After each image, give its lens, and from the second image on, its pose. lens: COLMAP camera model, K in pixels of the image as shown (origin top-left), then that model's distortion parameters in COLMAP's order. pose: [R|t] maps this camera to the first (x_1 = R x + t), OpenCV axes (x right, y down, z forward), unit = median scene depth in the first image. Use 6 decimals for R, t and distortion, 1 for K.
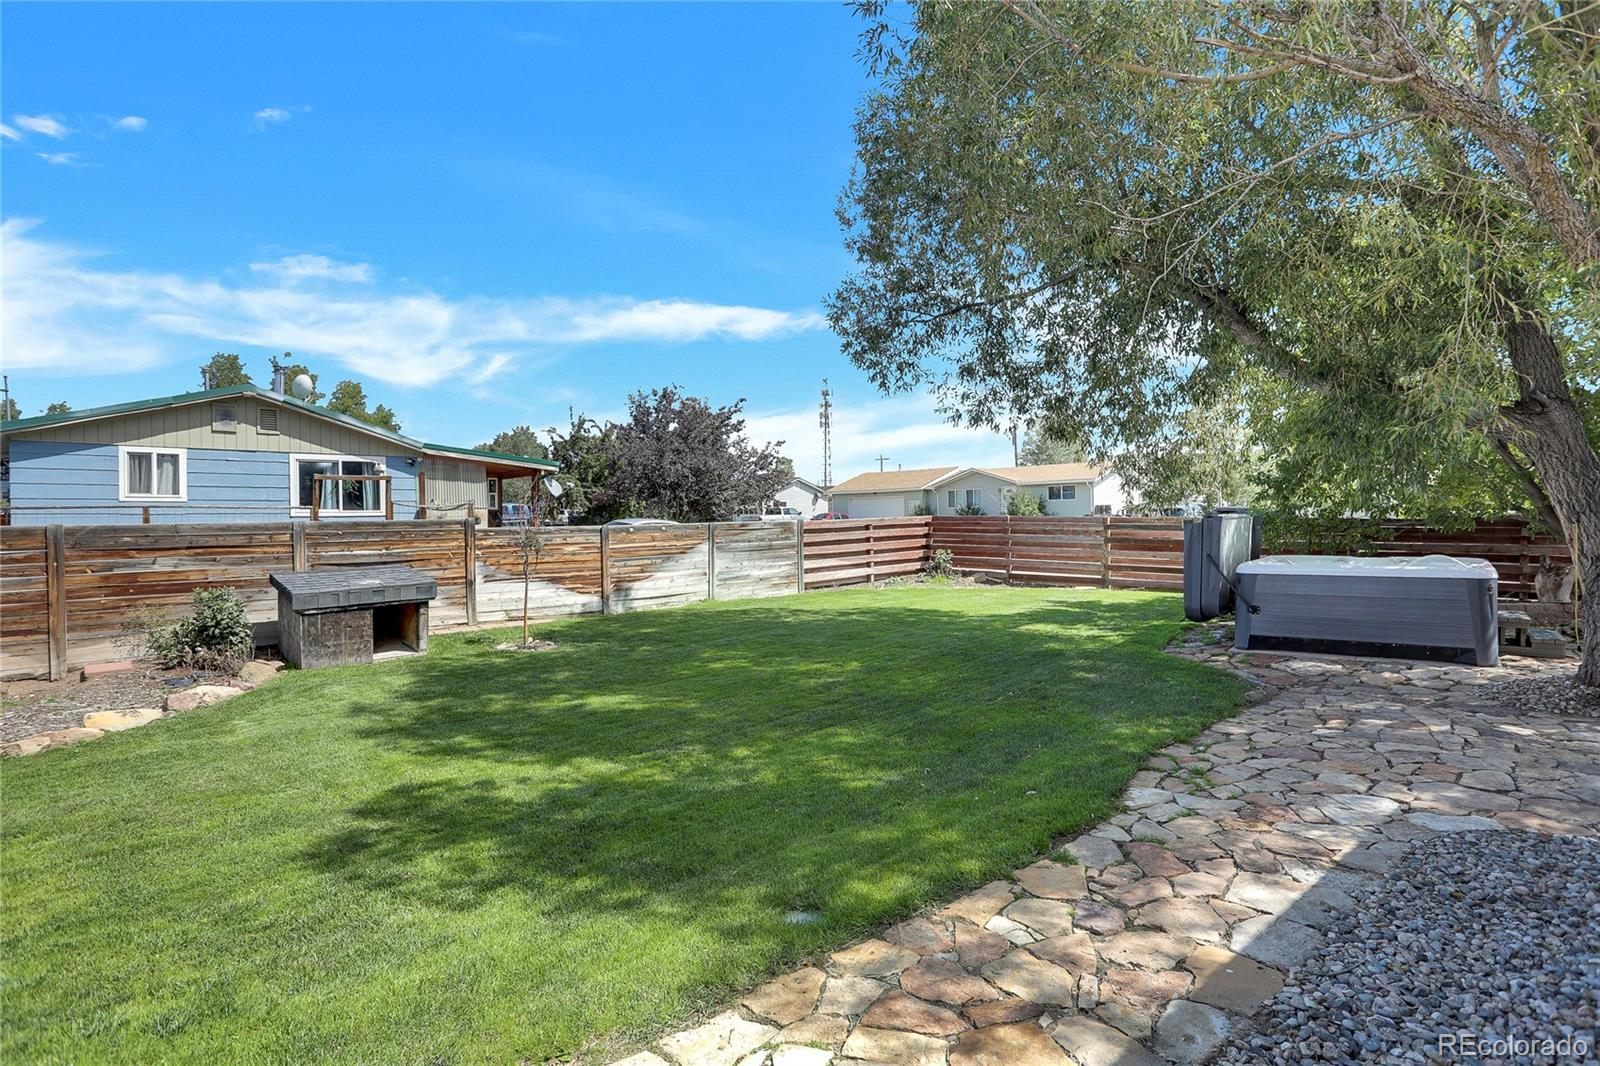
lens RADIAL K [[793.0, 0, 825.4], [0, 793.0, 545.3], [0, 0, 1]] dist [-0.022992, 0.000110]
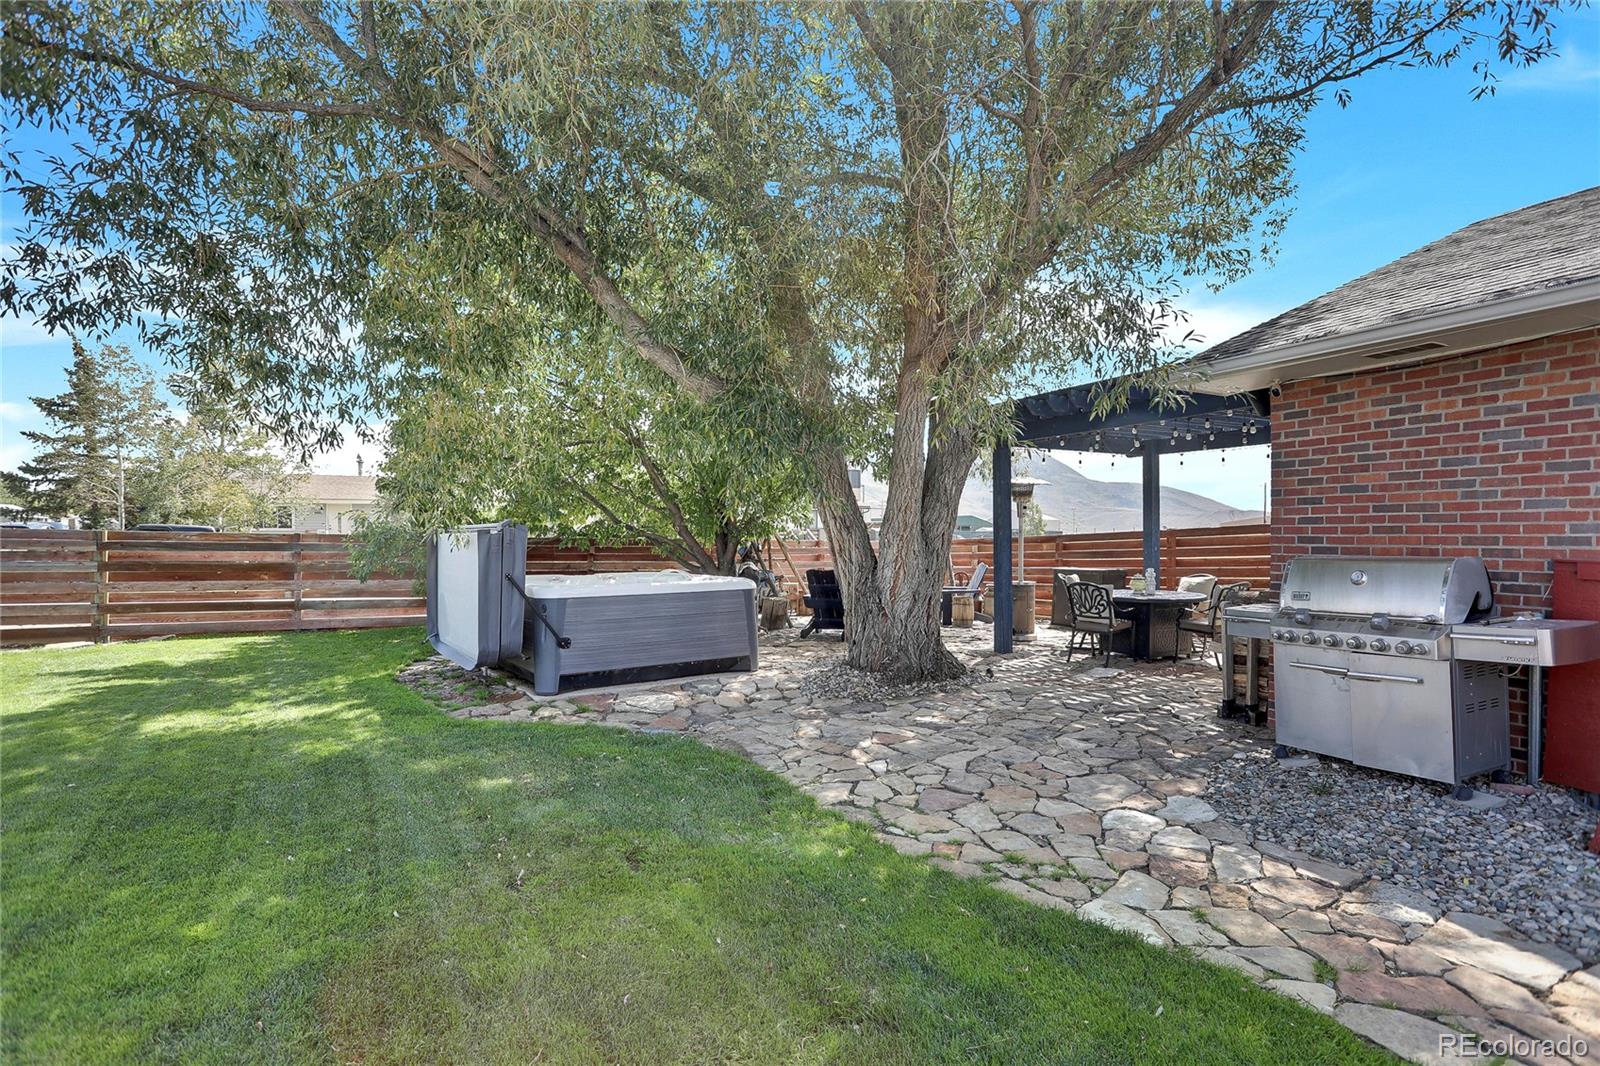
lens RADIAL K [[793.0, 0, 825.4], [0, 793.0, 545.3], [0, 0, 1]] dist [-0.022992, 0.000110]
pose [[0.277096, 0.001371, 0.960841, -0.289564], [0.027828, 0.999568, -0.009452, -0.005313], [-0.960439, 0.029358, 0.276938, 0.956772]]
